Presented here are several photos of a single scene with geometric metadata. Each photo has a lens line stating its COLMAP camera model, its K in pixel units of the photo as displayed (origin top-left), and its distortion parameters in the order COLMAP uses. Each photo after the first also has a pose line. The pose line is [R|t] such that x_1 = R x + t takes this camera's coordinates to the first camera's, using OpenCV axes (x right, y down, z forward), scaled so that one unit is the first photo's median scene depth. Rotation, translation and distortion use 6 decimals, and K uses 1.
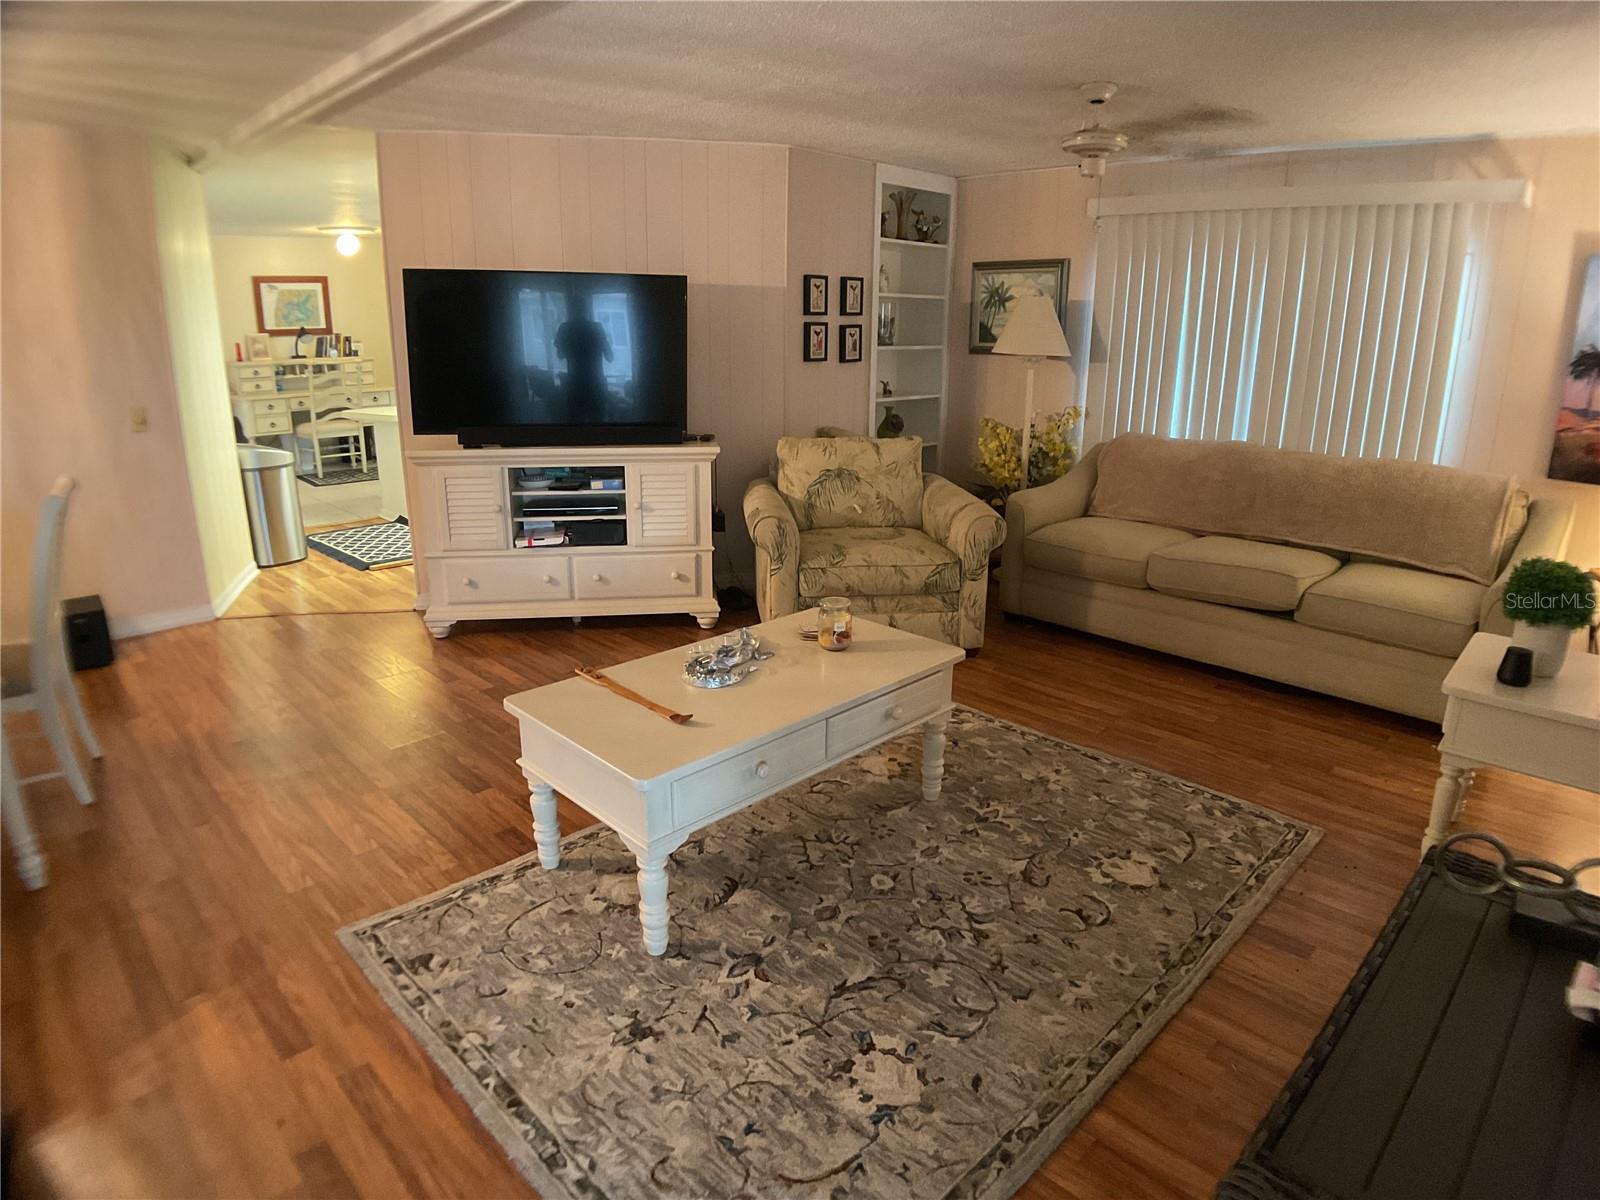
lens RADIAL K [[916.0, 0, 789.1], [0, 916.0, 583.3], [0, 0, 1]] dist [-0.084518, -0.001015]
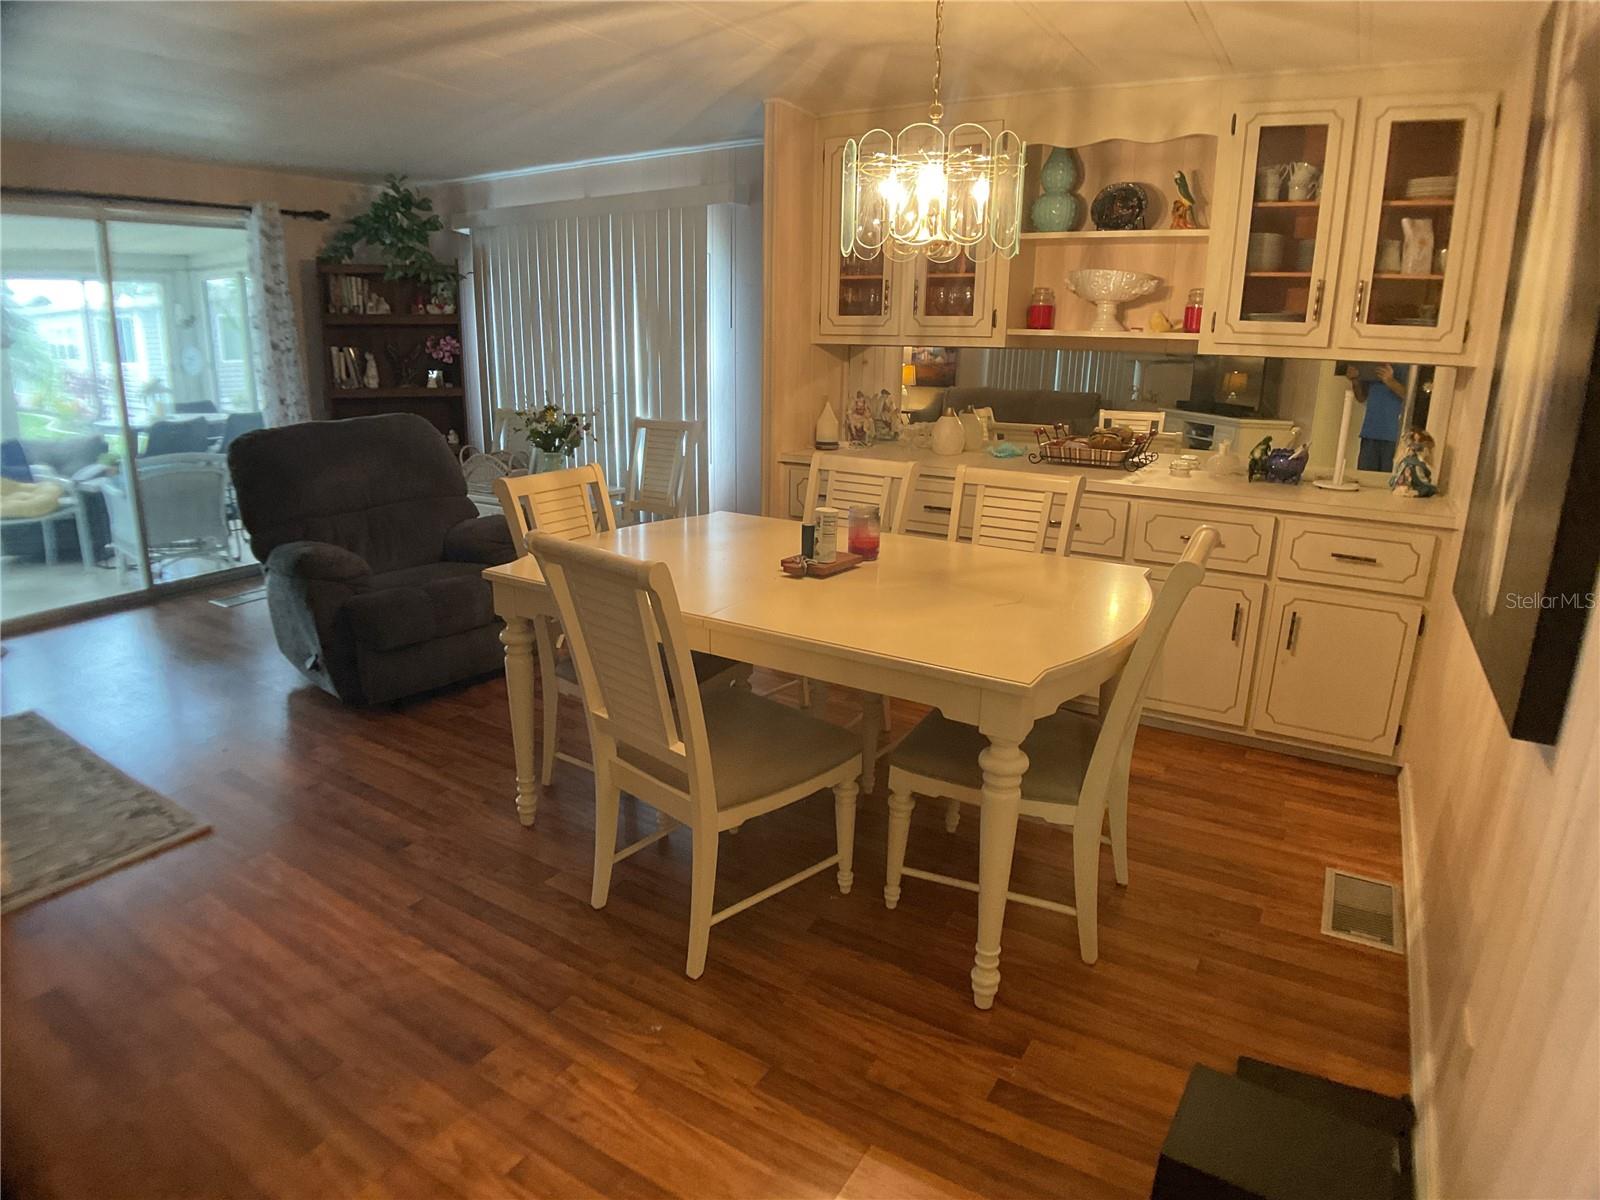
lens RADIAL K [[917.1, 0, 789.1], [0, 917.1, 612.4], [0, 0, 1]] dist [-0.082233, -0.003816]
pose [[-0.973882, 0.040123, -0.223481, -0.563124], [-0.087207, 0.842670, 0.531321, -0.308393], [0.209639, 0.536933, -0.817162, 1.095084]]
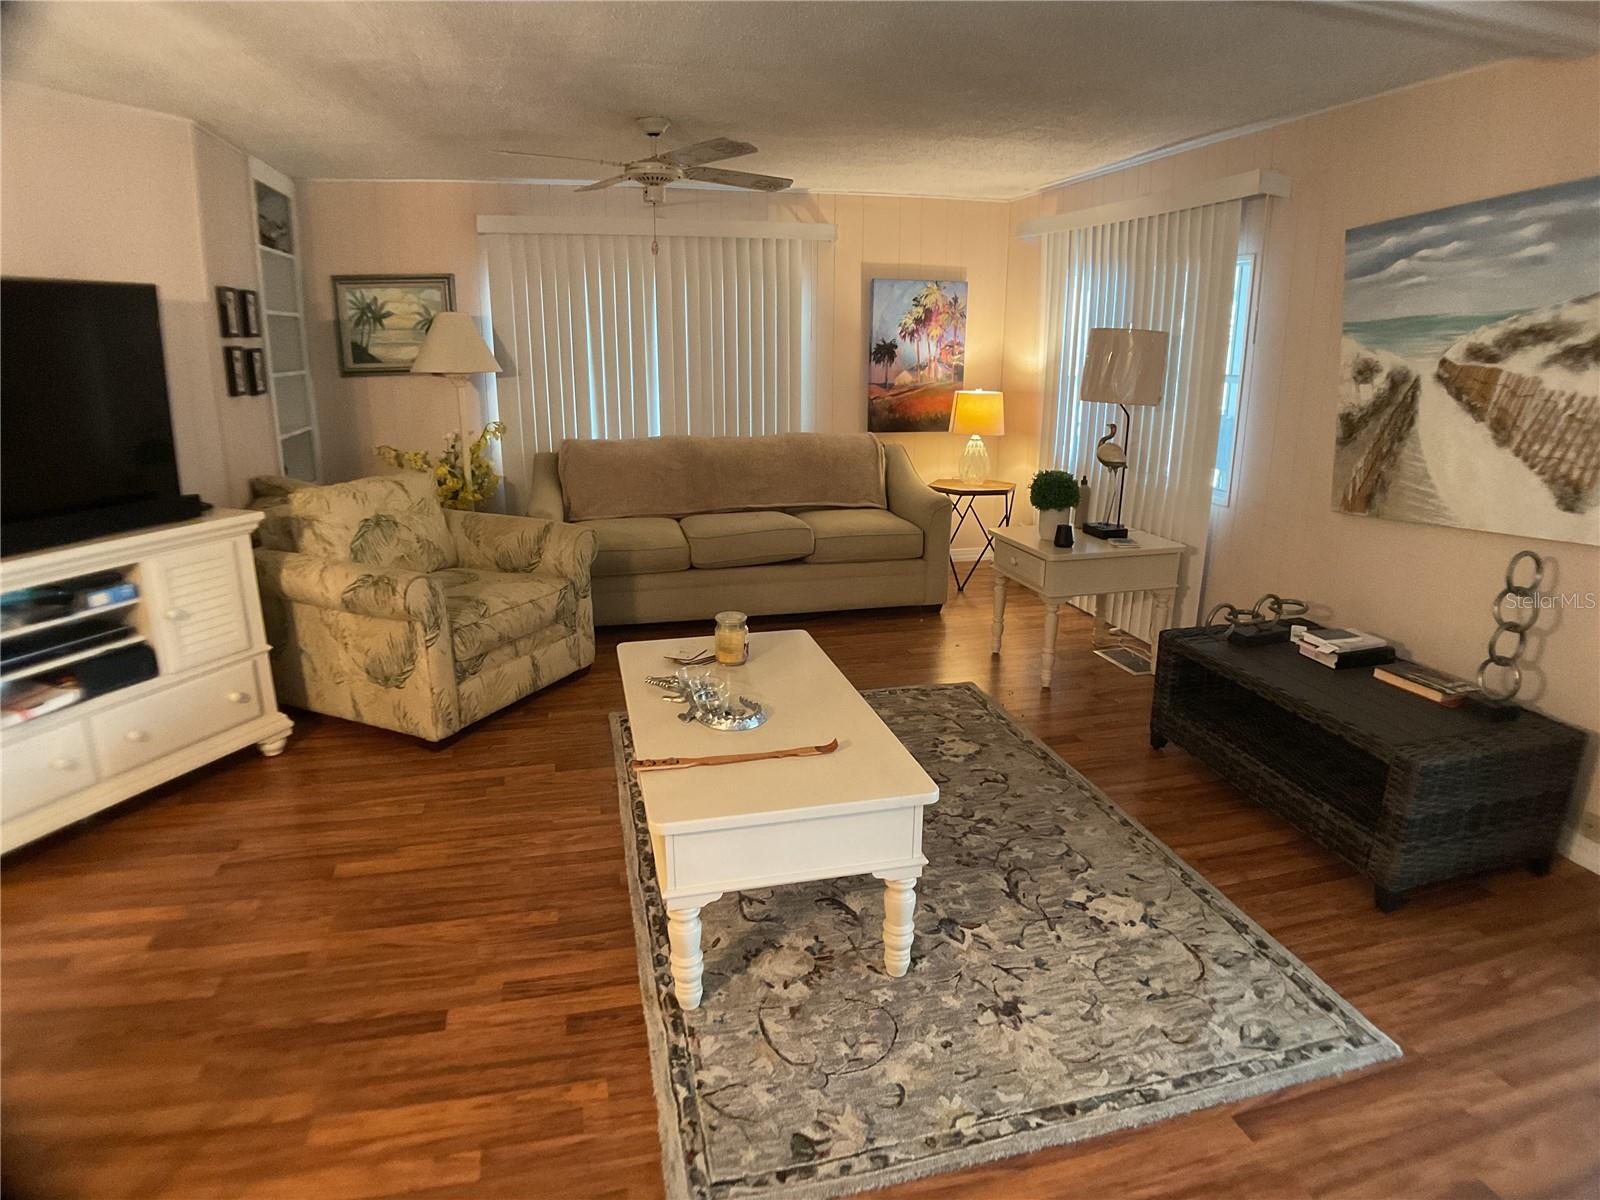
lens RADIAL K [[916.0, 0, 797.7], [0, 916.0, 582.4], [0, 0, 1]] dist [-0.084518, -0.001015]
pose [[0.513185, -0.222331, 0.828982, -0.499885], [0.237361, 0.964960, 0.111861, -0.075069], [-0.824804, 0.139363, 0.547975, 0.266091]]
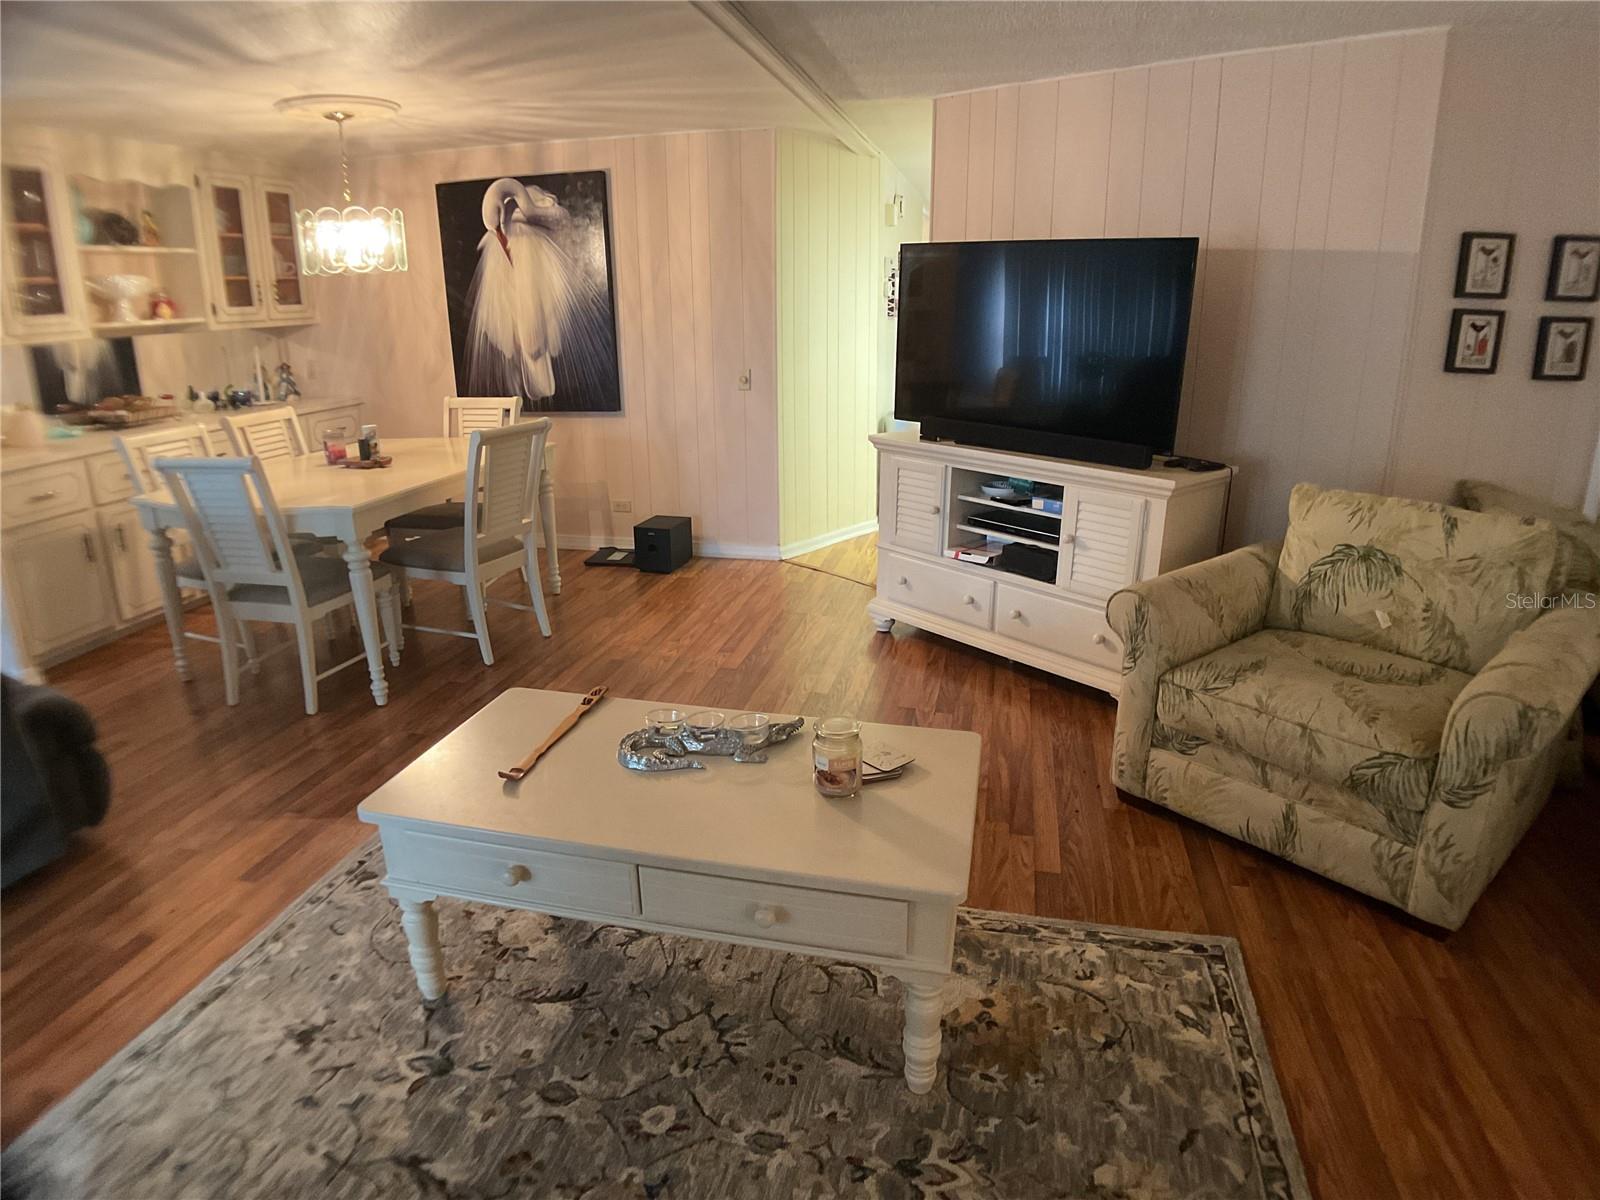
lens RADIAL K [[916.0, 0, 795.0], [0, 916.0, 569.8], [0, 0, 1]] dist [-0.084518, -0.001015]
pose [[0.530262, 0.225858, -0.817197, 0.378272], [-0.216929, 0.967923, 0.126754, -0.115081], [0.819612, 0.110061, 0.562248, 0.402043]]
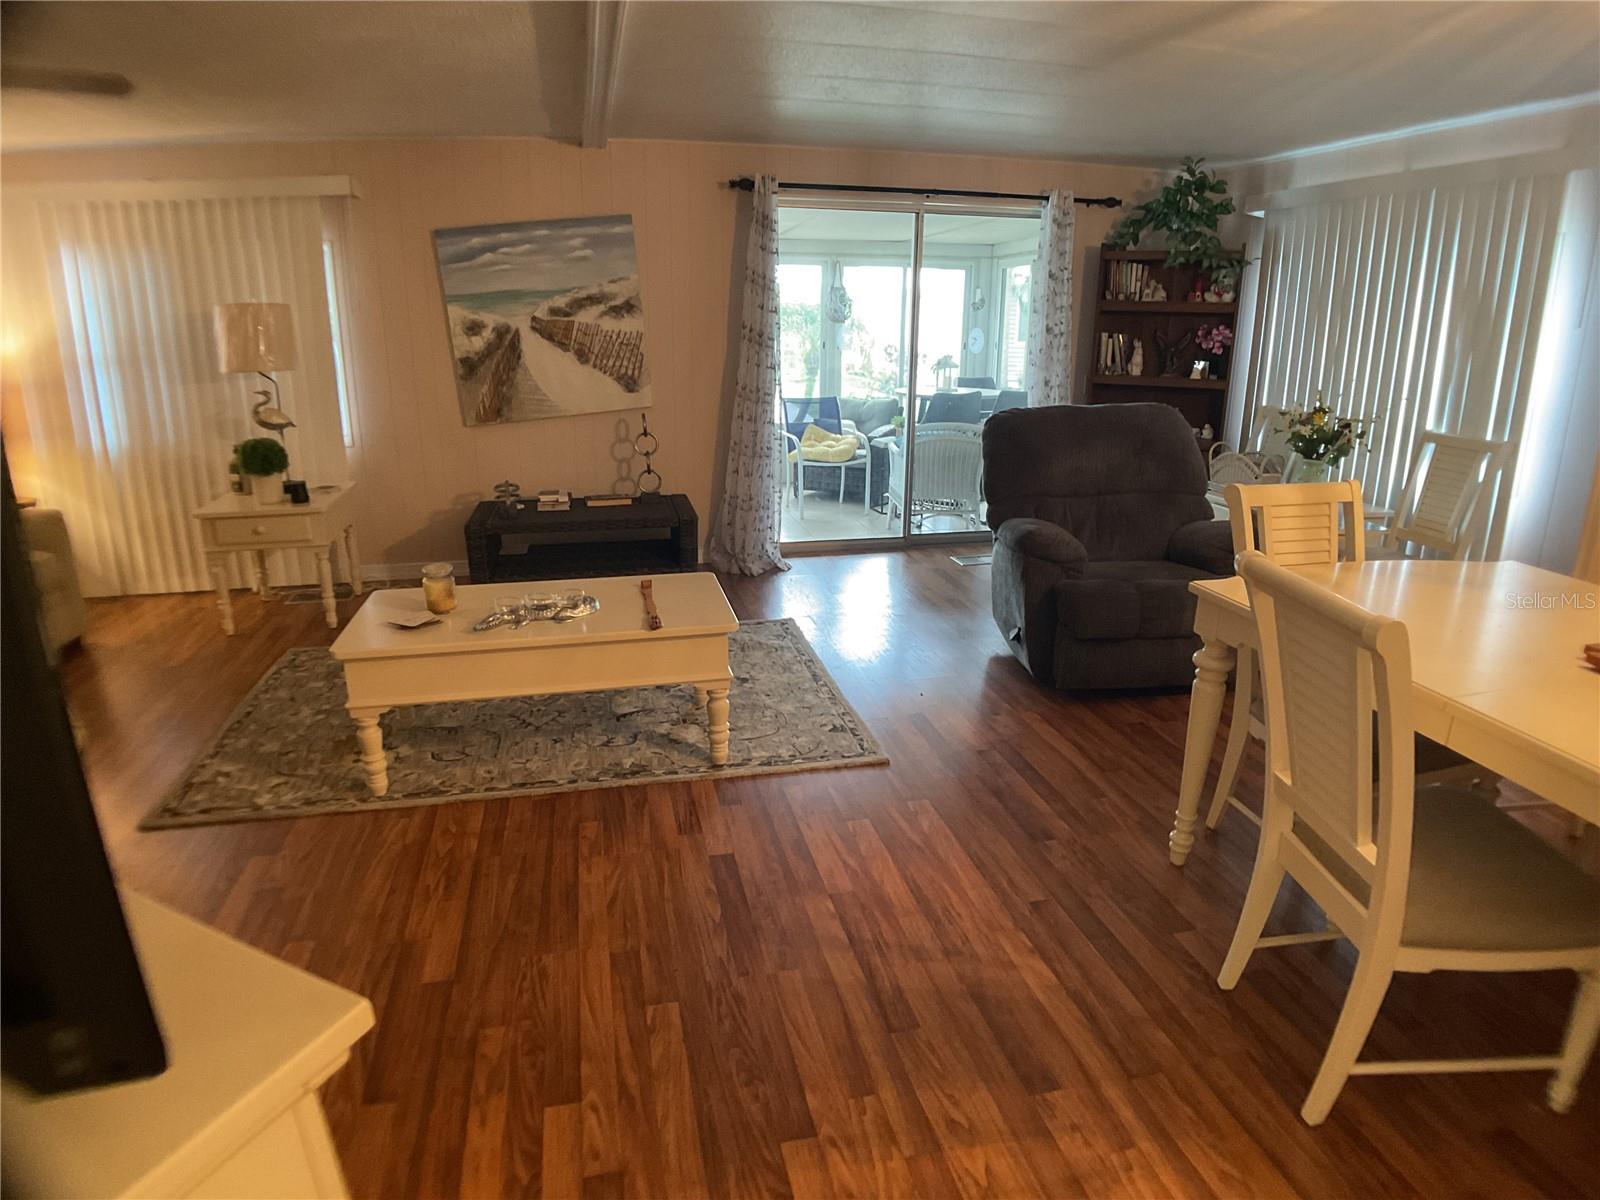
lens RADIAL K [[916.0, 0, 785.4], [0, 916.0, 600.4], [0, 0, 1]] dist [-0.084518, -0.001015]
pose [[-0.840656, -0.168919, 0.514553, -0.577092], [0.140653, 0.849412, 0.508641, -0.294060], [-0.522986, 0.499965, -0.690305, 1.051888]]
